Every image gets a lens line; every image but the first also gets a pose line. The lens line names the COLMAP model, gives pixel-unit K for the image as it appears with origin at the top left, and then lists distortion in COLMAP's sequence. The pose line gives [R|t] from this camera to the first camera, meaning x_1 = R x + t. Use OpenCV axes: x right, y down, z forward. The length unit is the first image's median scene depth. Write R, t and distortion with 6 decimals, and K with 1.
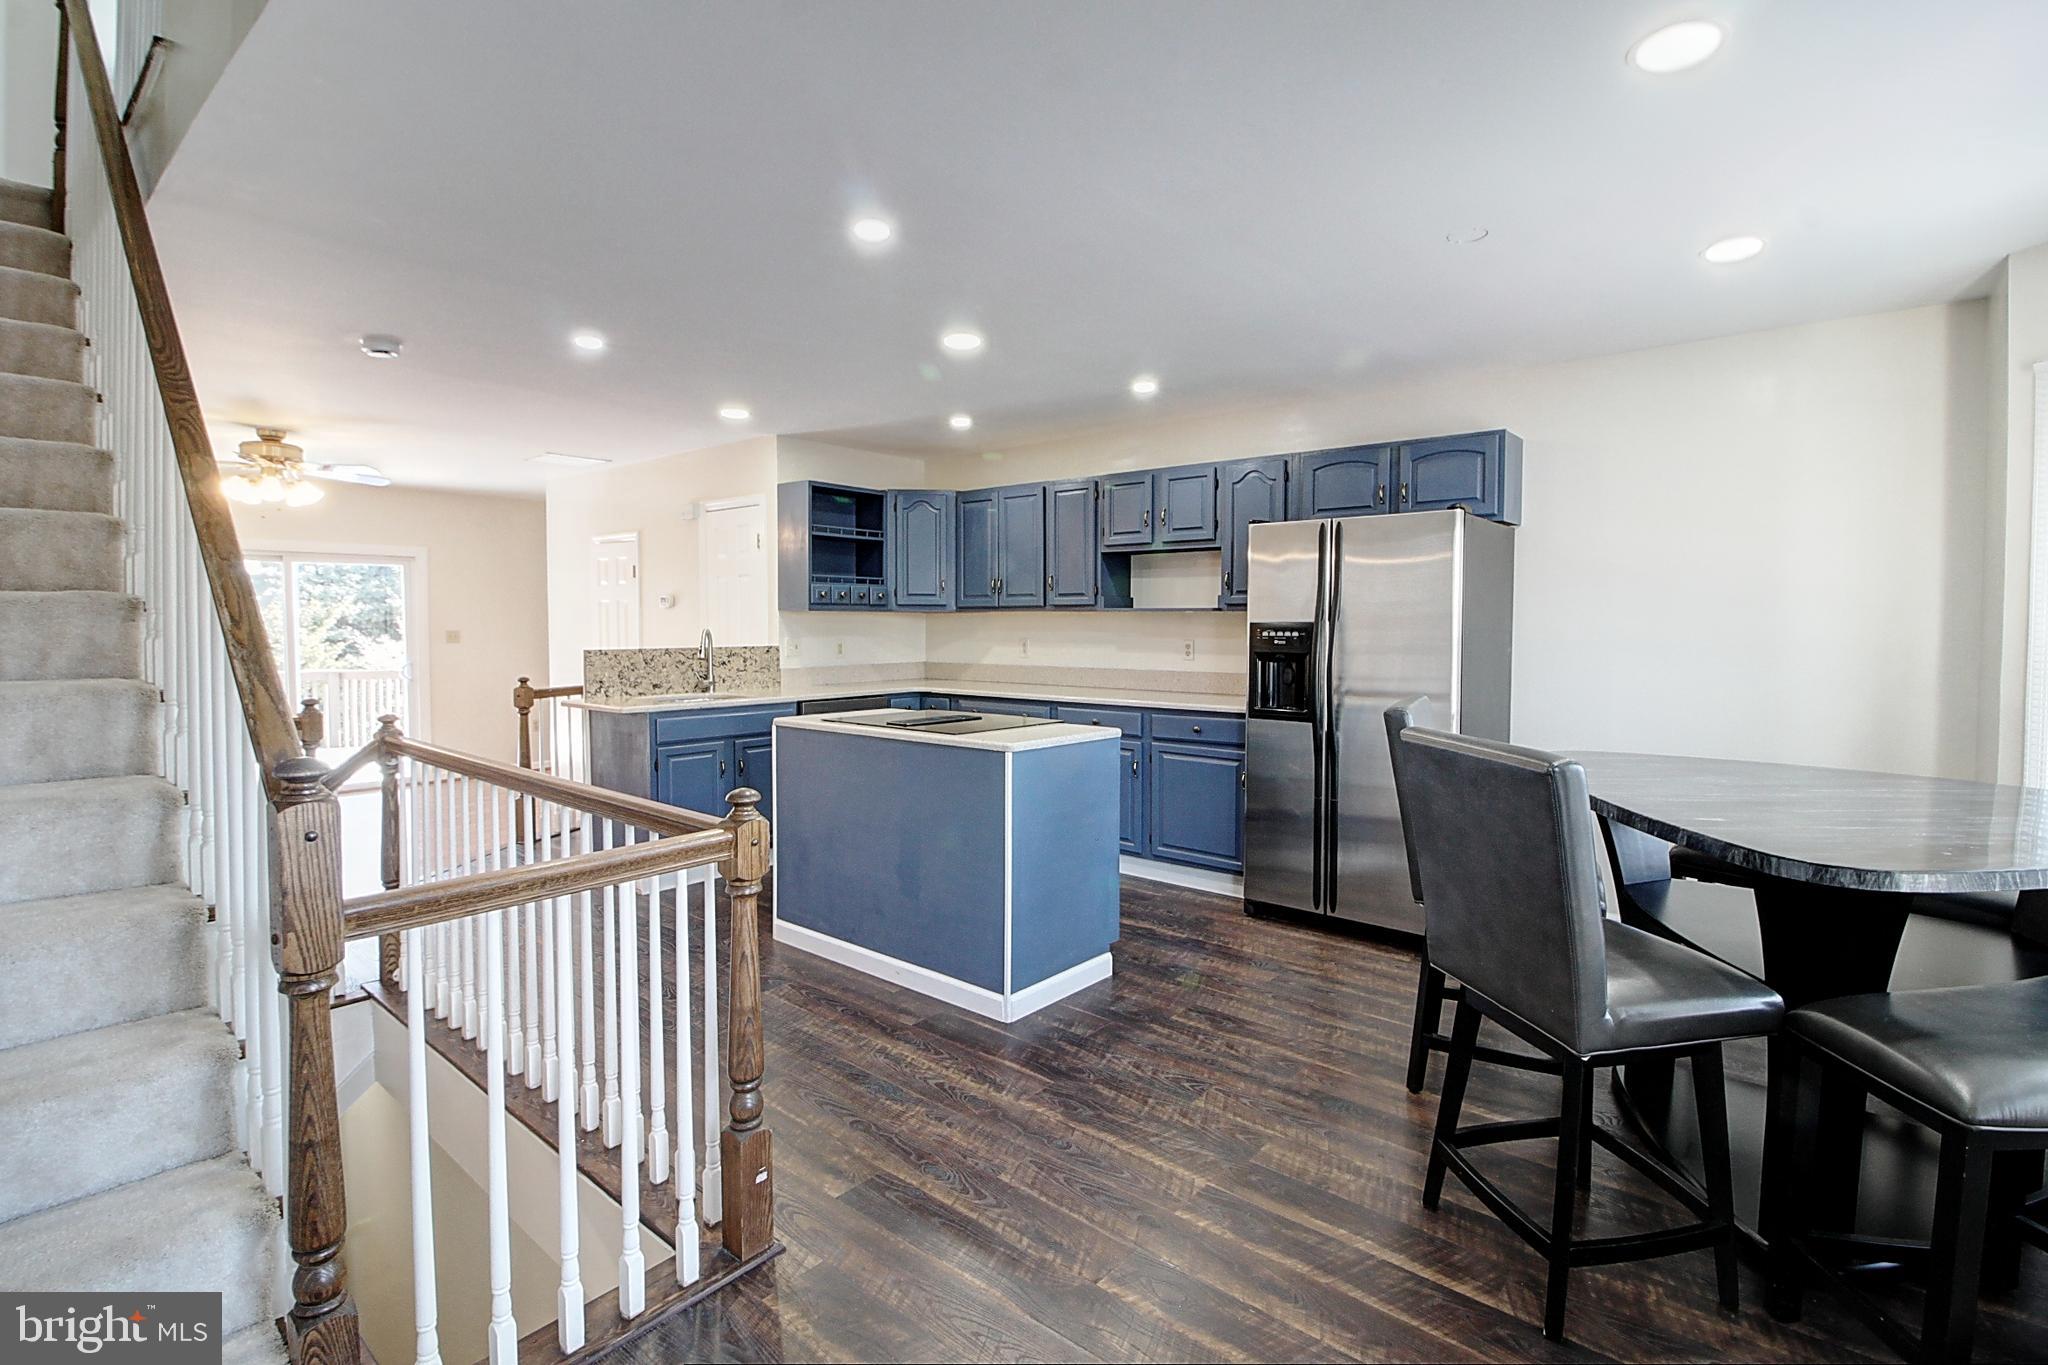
lens RADIAL K [[952.8, 0, 1041.0], [0, 952.8, 652.0], [0, 0, 1]] dist [-0.004623, -0.007420]
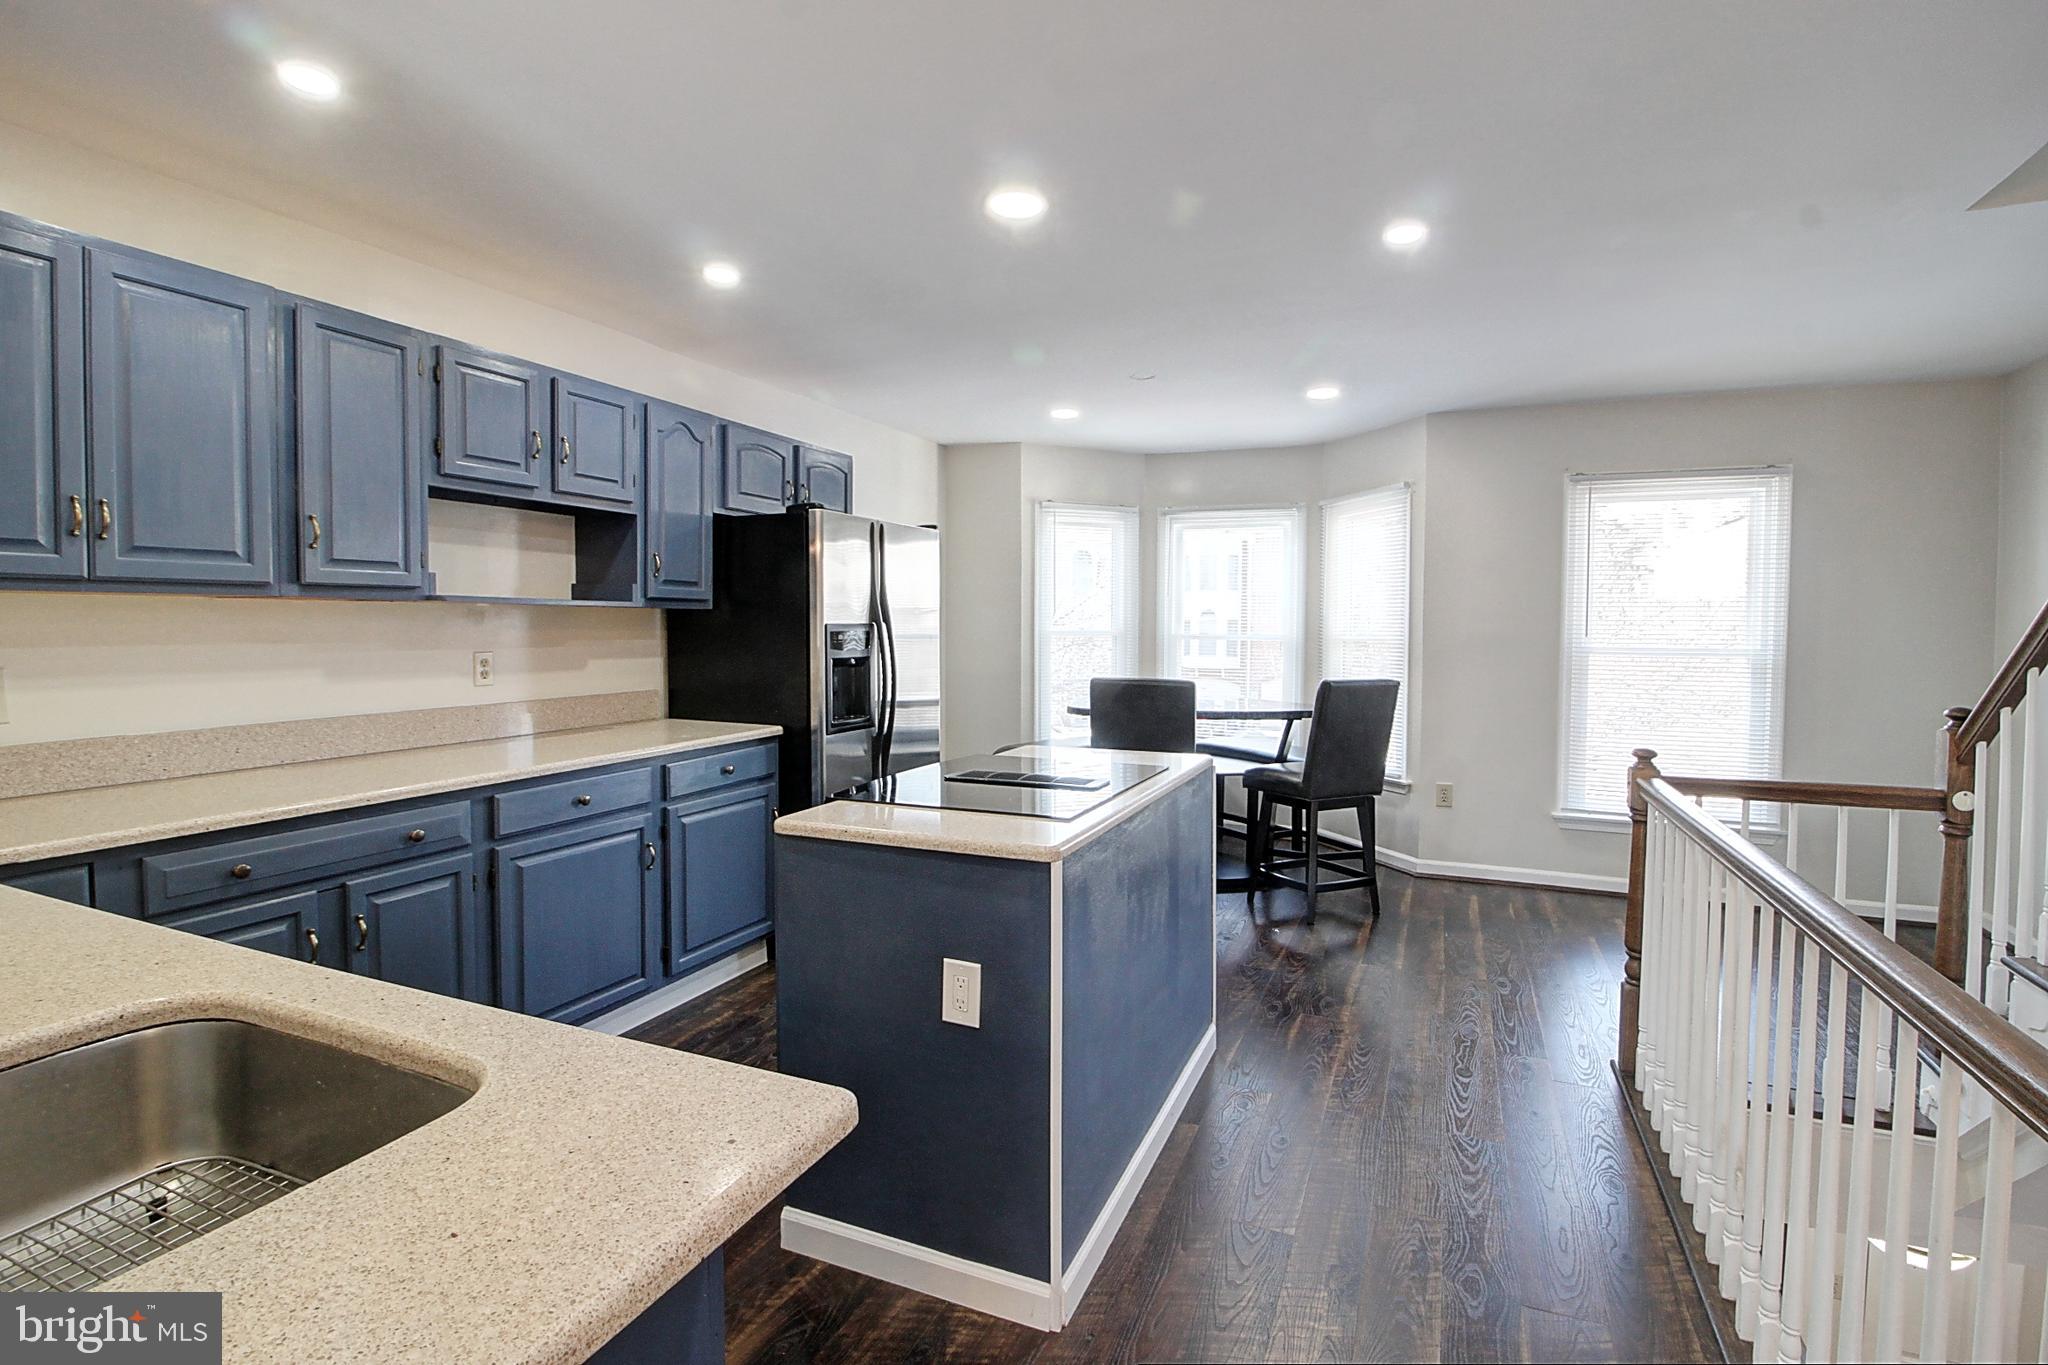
lens RADIAL K [[952.8, 0, 1047.8], [0, 952.8, 651.9], [0, 0, 1]] dist [-0.004623, -0.007420]
pose [[-0.297202, -0.033963, 0.954210, -0.521525], [0.022315, 0.998847, 0.042502, -0.030157], [-0.954554, 0.033925, -0.296102, 0.843009]]
